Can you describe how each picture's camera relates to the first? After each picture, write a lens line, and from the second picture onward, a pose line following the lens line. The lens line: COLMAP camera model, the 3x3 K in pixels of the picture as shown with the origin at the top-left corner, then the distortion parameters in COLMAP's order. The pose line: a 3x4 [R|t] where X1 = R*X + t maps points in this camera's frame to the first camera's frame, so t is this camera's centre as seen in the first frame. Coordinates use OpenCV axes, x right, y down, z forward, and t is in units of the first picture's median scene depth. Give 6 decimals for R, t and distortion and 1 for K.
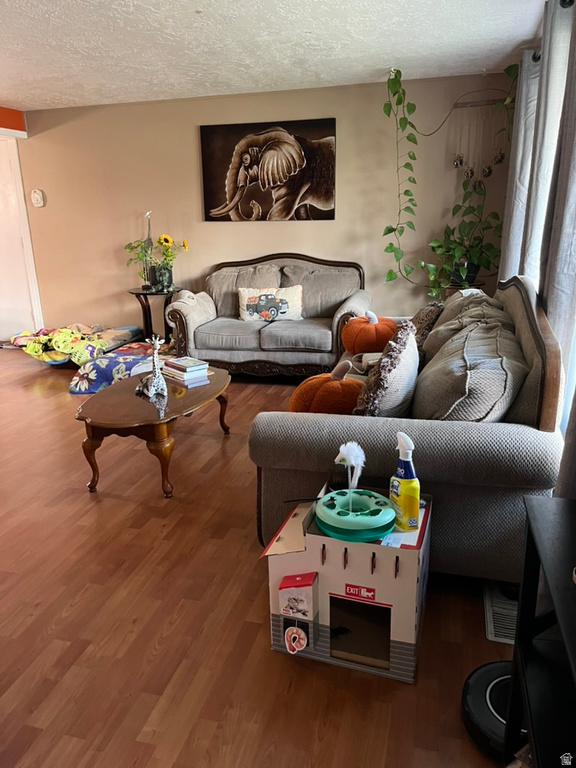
lens RADIAL K [[584.3, 0, 283.0], [0, 584.3, 395.1], [0, 0, 1]] dist [0.061457, -0.078759]
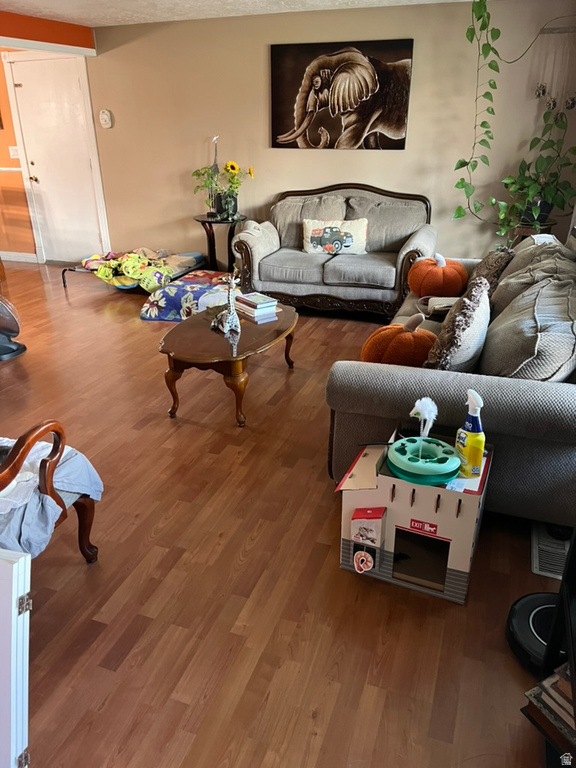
lens RADIAL K [[584.3, 0, 283.0], [0, 584.3, 395.1], [0, 0, 1]] dist [0.061457, -0.078759]
pose [[0.996287, 0.049210, -0.070643, -0.026597], [-0.039079, 0.989627, 0.138240, -0.024056], [0.076713, -0.134966, 0.987876, -0.042454]]
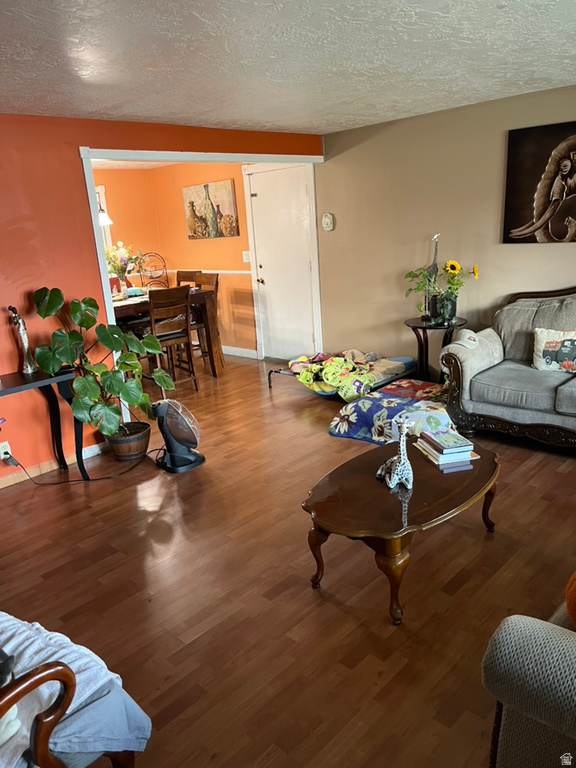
lens RADIAL K [[584.3, 0, 283.0], [0, 584.3, 395.1], [0, 0, 1]] dist [0.061457, -0.078759]
pose [[0.877542, 0.101693, -0.468592, 0.009846], [-0.094886, 0.994755, 0.038185, -0.095797], [0.470017, 0.010954, 0.882589, 0.128435]]
